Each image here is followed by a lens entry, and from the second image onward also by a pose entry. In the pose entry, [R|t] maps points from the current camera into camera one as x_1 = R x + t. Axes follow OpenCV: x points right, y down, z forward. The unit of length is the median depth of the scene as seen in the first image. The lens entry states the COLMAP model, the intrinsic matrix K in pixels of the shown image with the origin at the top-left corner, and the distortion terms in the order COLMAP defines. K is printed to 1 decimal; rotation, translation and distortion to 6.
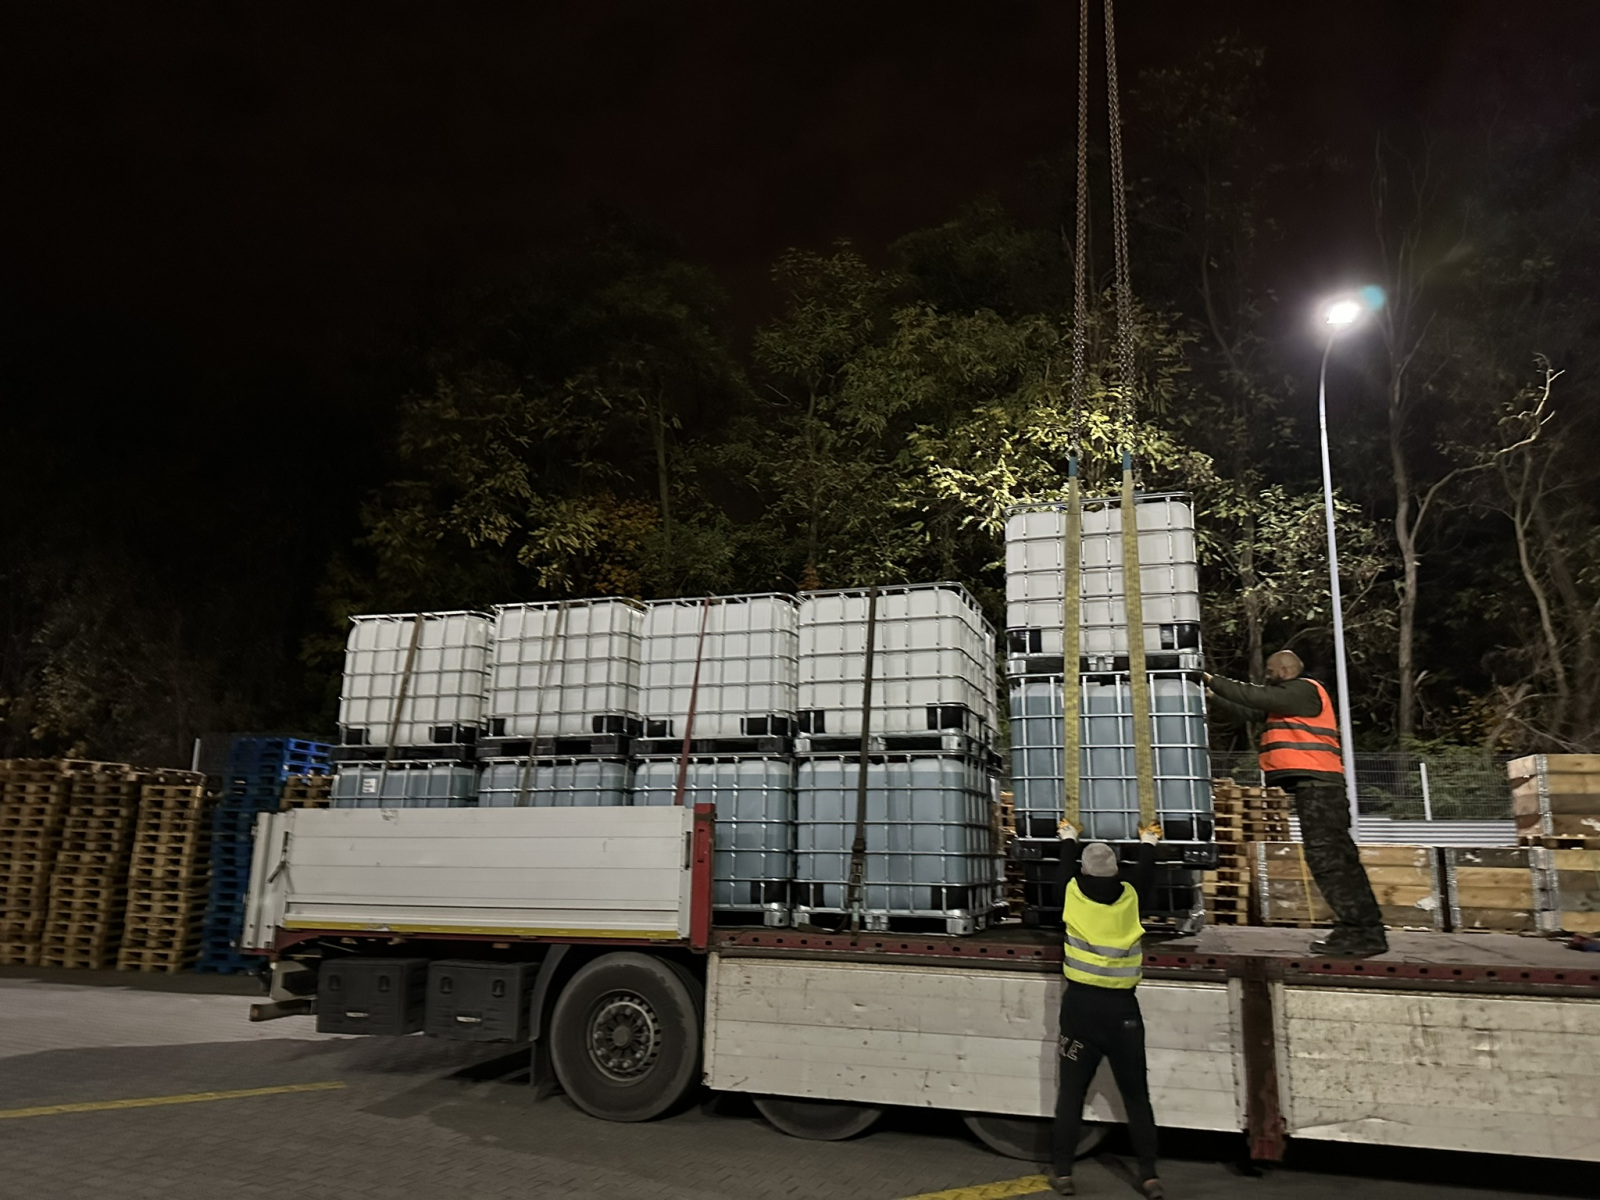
lens RADIAL K [[1110.4, 0, 804.7], [0, 1110.4, 587.8], [0, 0, 1]] dist [0.058387, -0.069663]
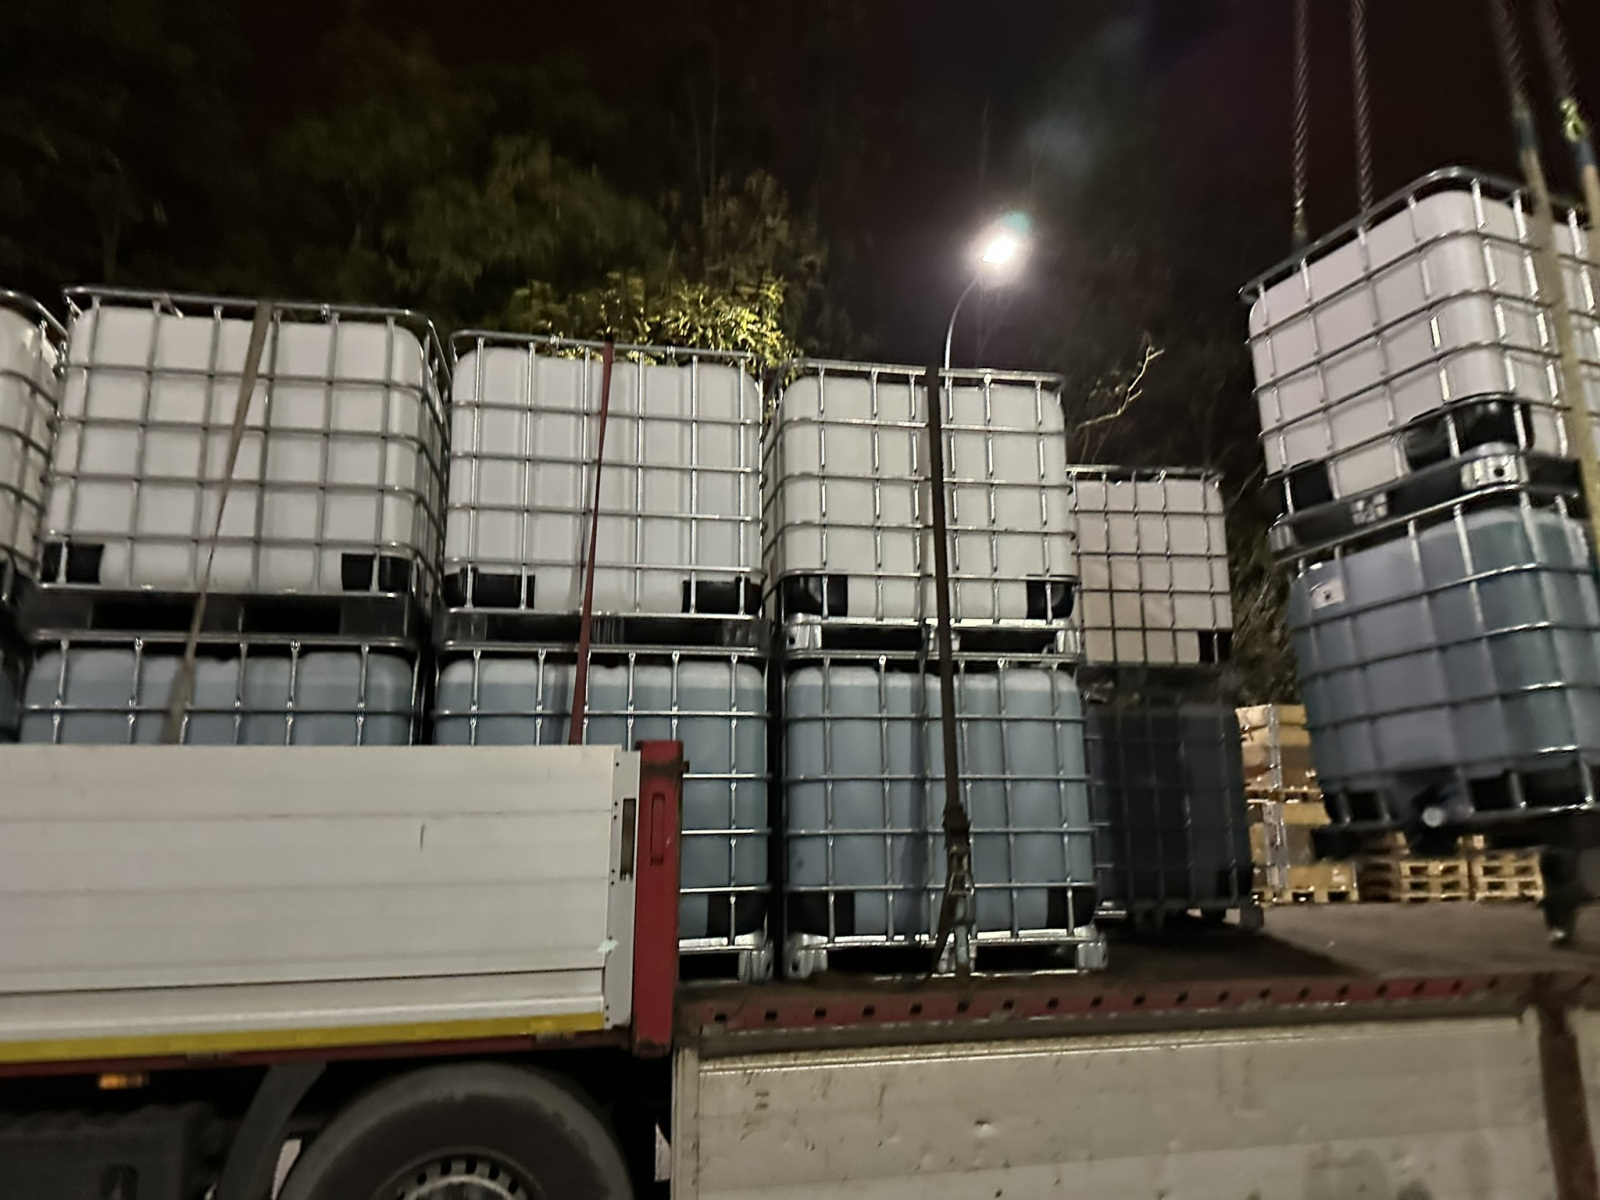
lens RADIAL K [[1110.4, 0, 802.5], [0, 1110.4, 589.3], [0, 0, 1]] dist [0.058387, -0.069663]
pose [[0.867086, 0.079049, 0.491847, -0.250318], [-0.097598, 0.995152, 0.012119, 0.104301], [-0.488504, -0.058511, 0.870598, 0.494621]]
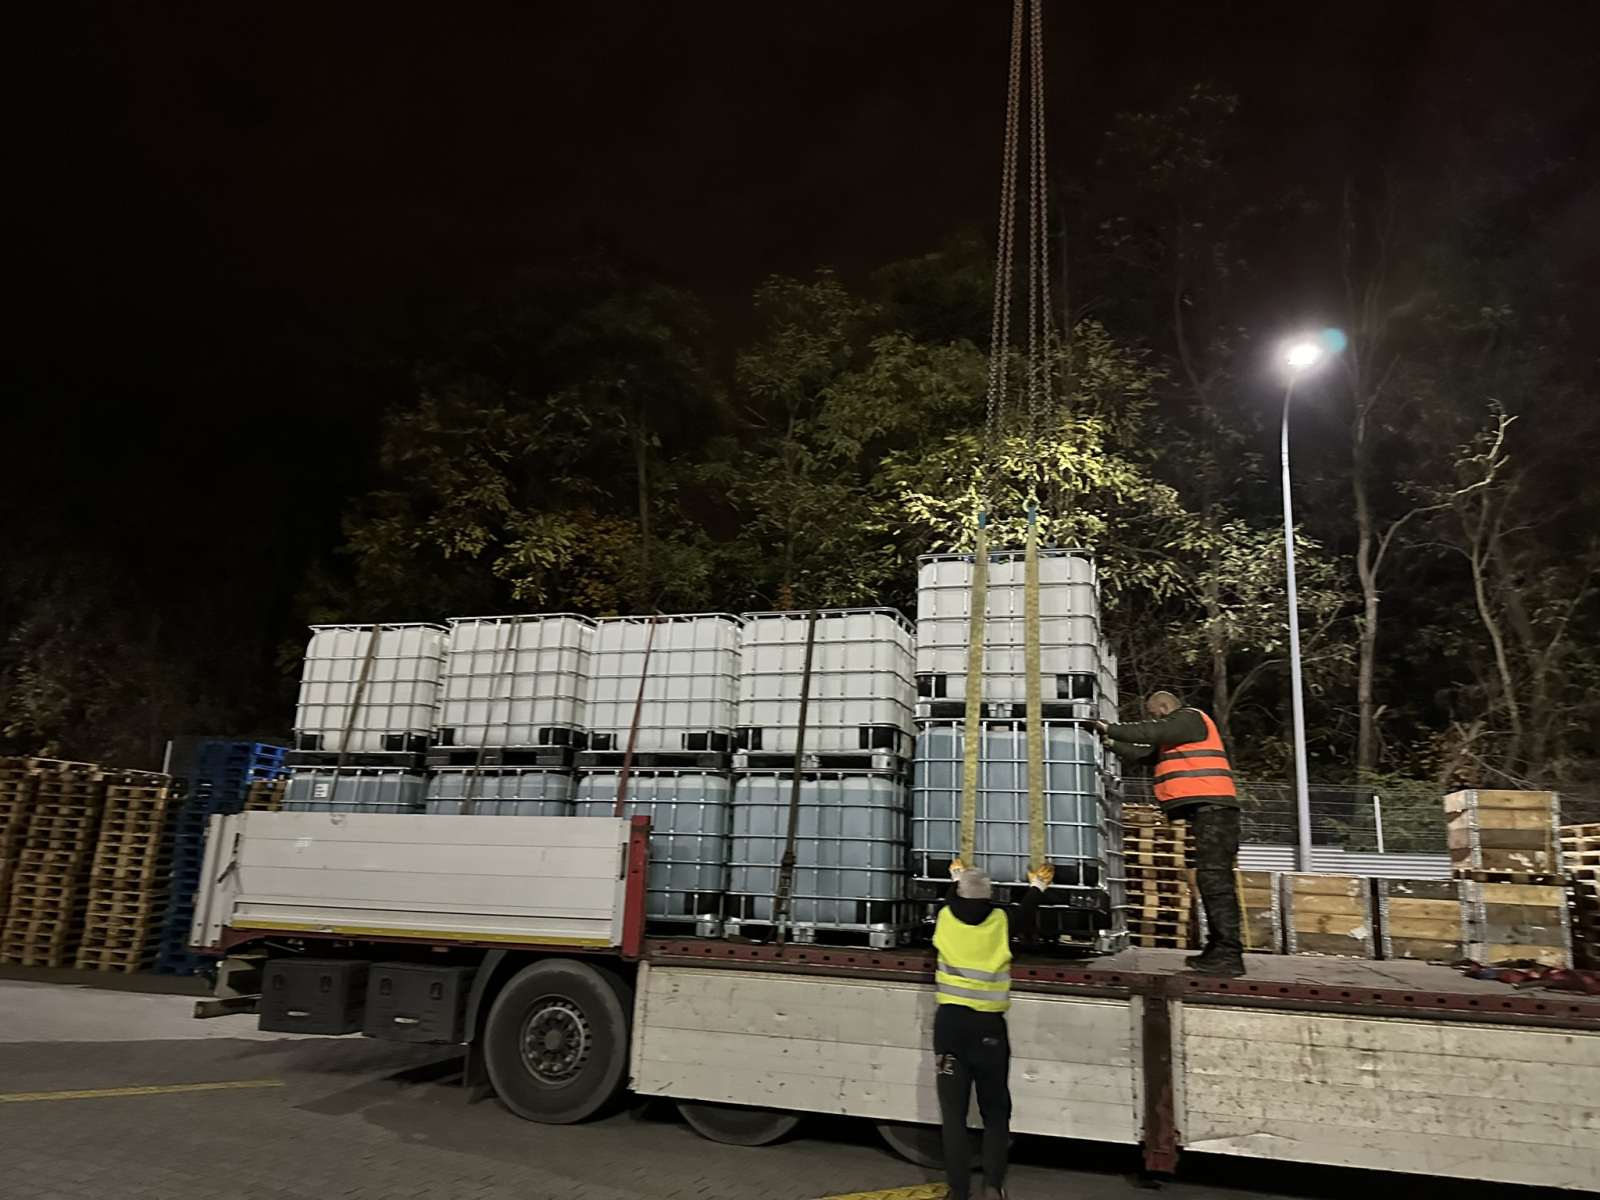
lens RADIAL K [[1110.4, 0, 806.1], [0, 1110.4, 579.2], [0, 0, 1]] dist [0.058387, -0.069663]
pose [[0.999591, 0.027084, 0.009196, 0.042433], [-0.026855, 0.999346, -0.024208, -0.004061], [-0.009846, 0.023951, 0.999665, -0.037316]]
